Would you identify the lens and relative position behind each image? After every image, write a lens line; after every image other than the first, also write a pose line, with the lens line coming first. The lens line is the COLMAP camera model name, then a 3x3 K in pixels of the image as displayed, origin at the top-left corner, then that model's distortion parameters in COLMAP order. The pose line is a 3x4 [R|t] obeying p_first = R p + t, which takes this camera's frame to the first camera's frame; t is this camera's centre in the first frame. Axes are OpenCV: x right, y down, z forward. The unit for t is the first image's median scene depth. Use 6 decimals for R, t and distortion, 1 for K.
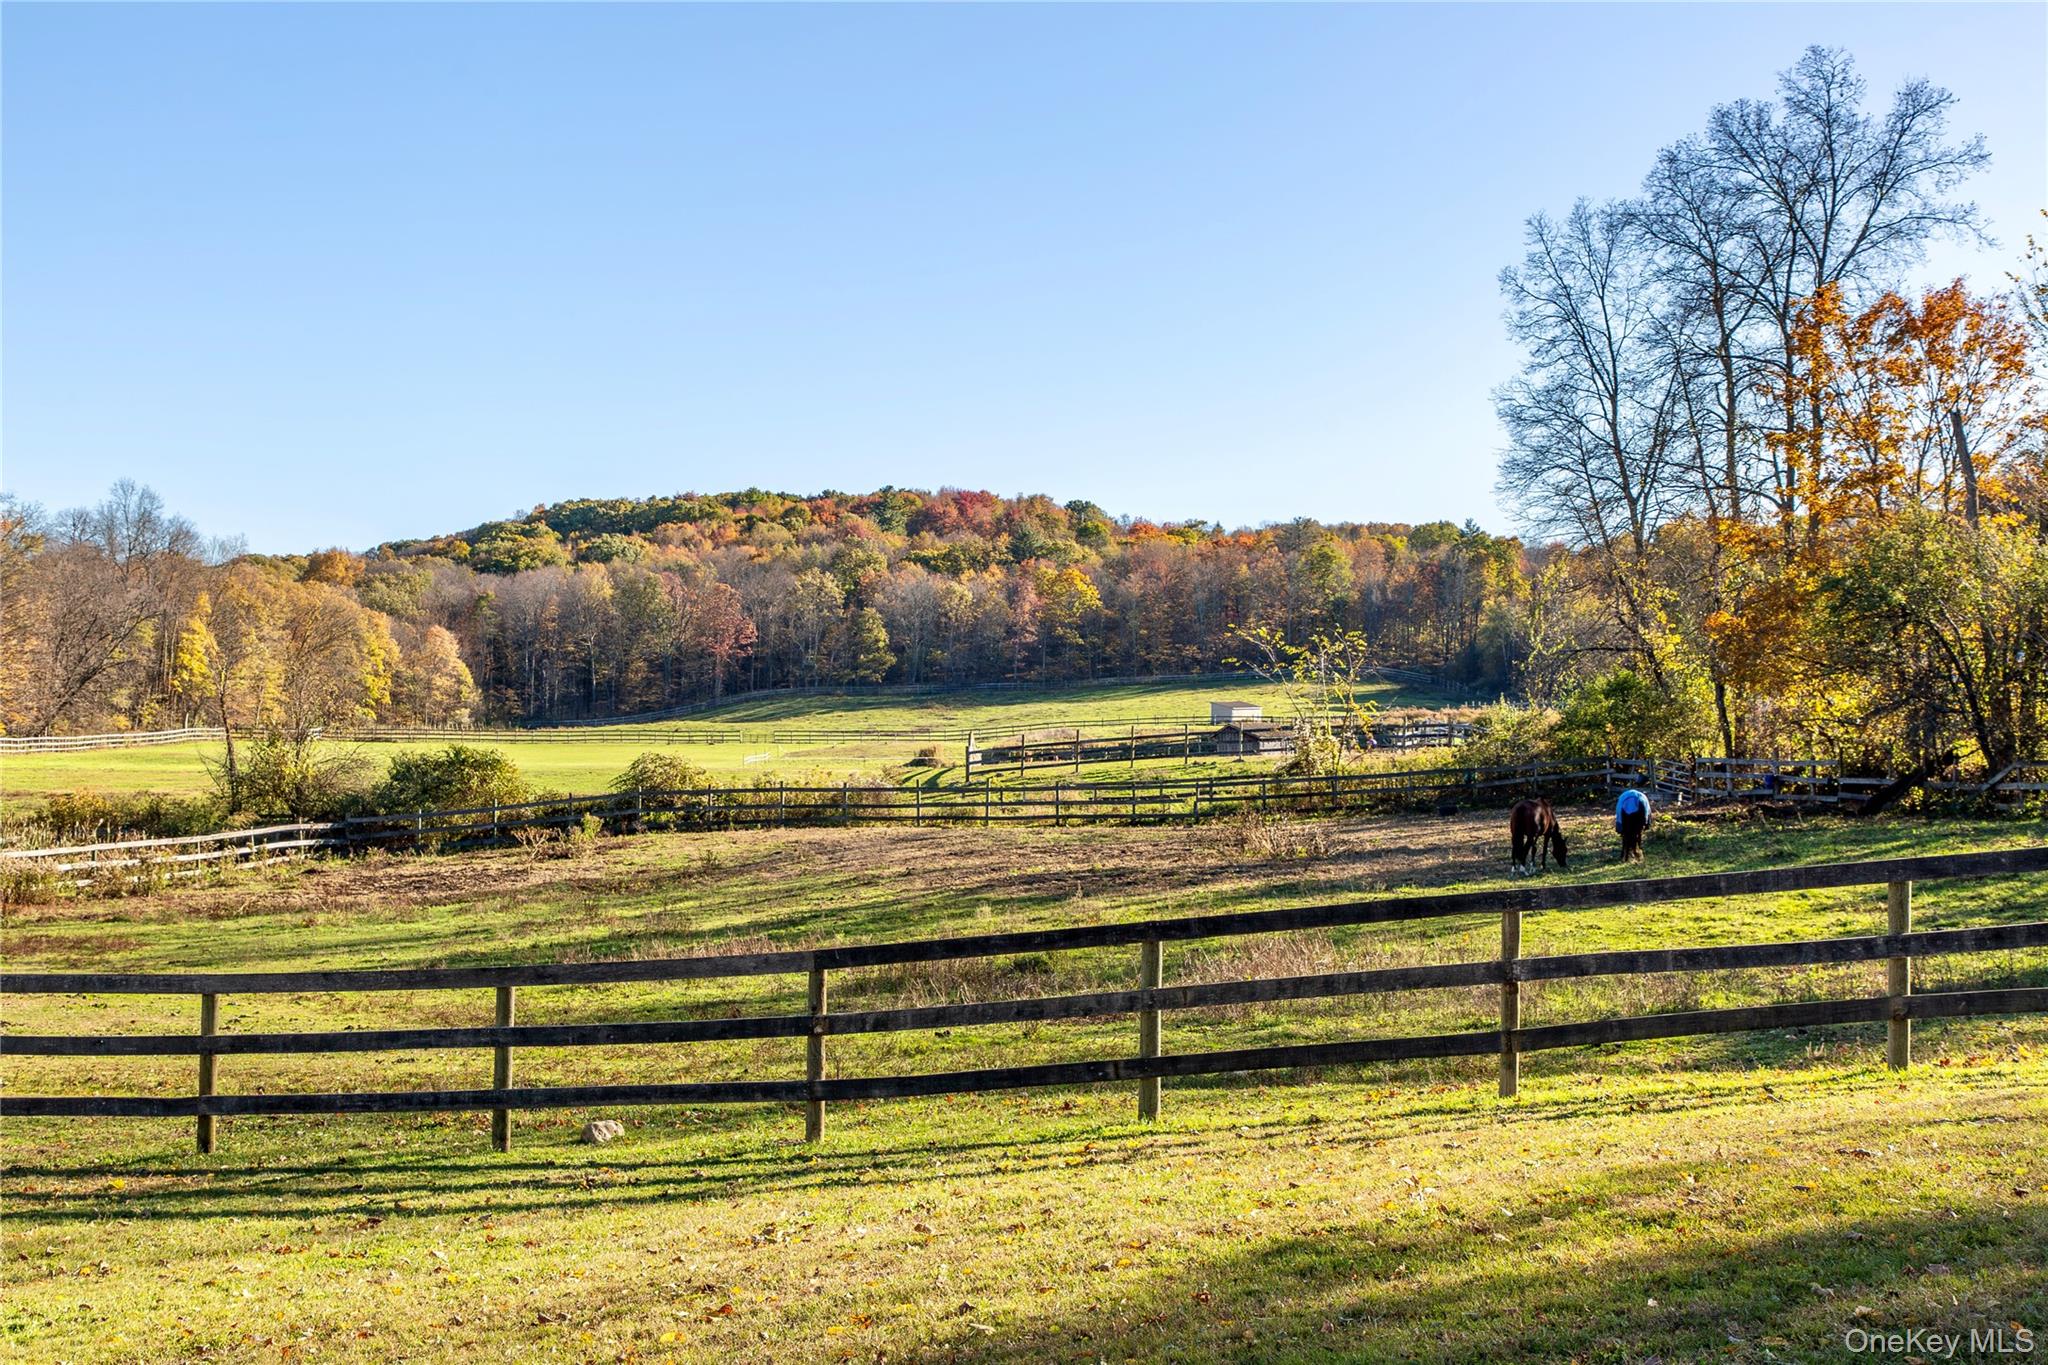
lens RADIAL K [[2668.9, 0, 1021.9], [0, 2668.9, 682.7], [0, 0, 1]] dist [0.014249, 0.000000]
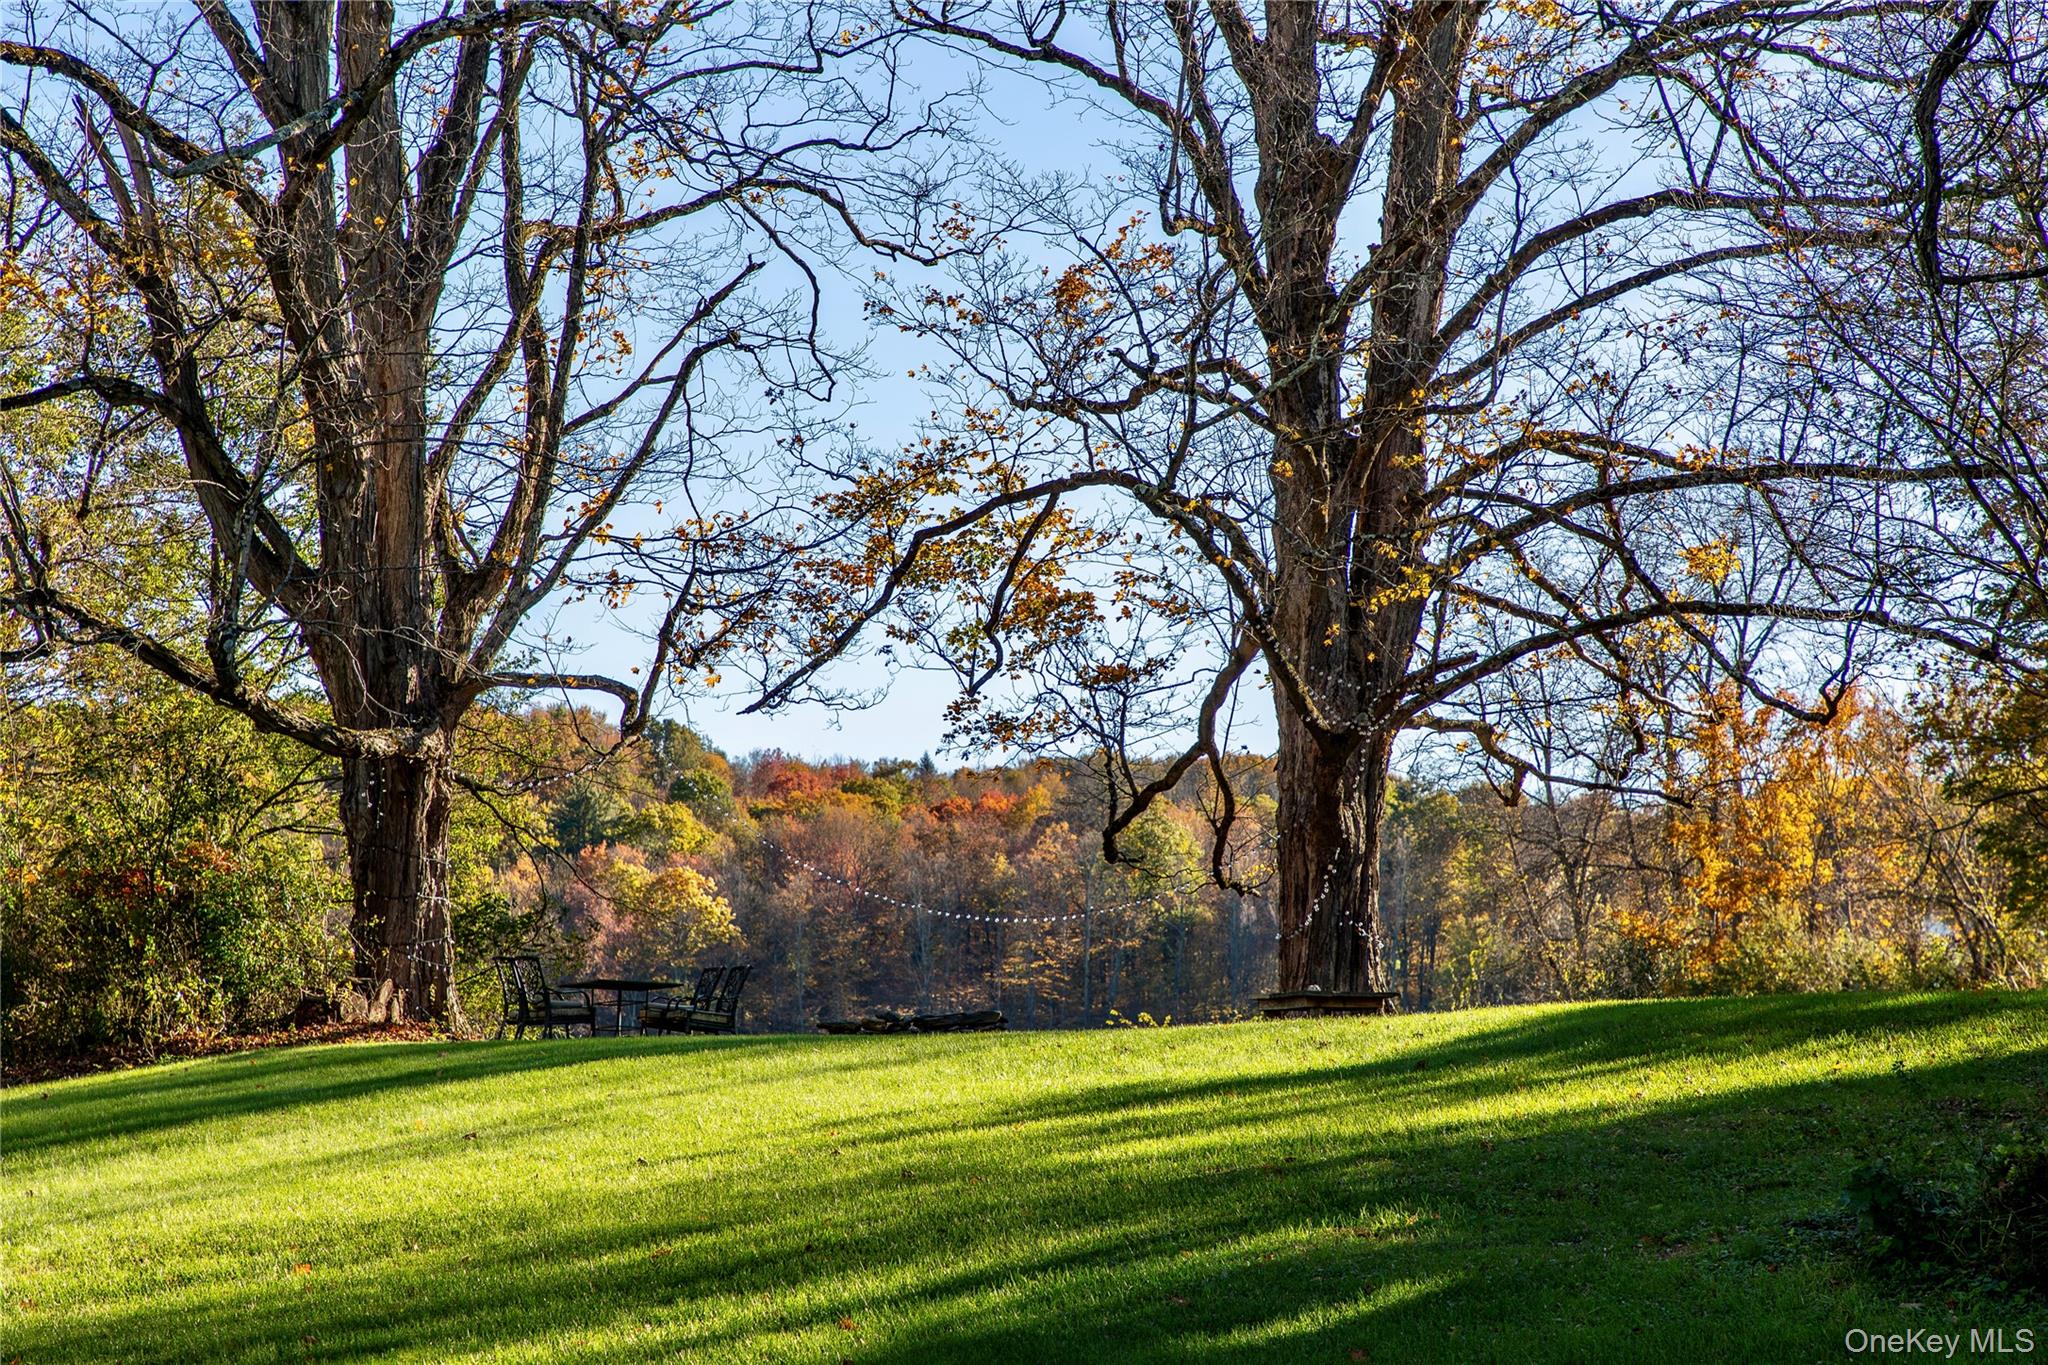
lens RADIAL K [[5714.9, 0, 1024.3], [0, 5714.9, 682.3], [0, 0, 1]] dist [-0.054404, 0.000000]
pose [[0.995479, -0.003524, 0.094913, -0.022753], [0.010050, 0.997610, -0.068365, -0.000459], [-0.094446, 0.069010, 0.993135, -0.152186]]
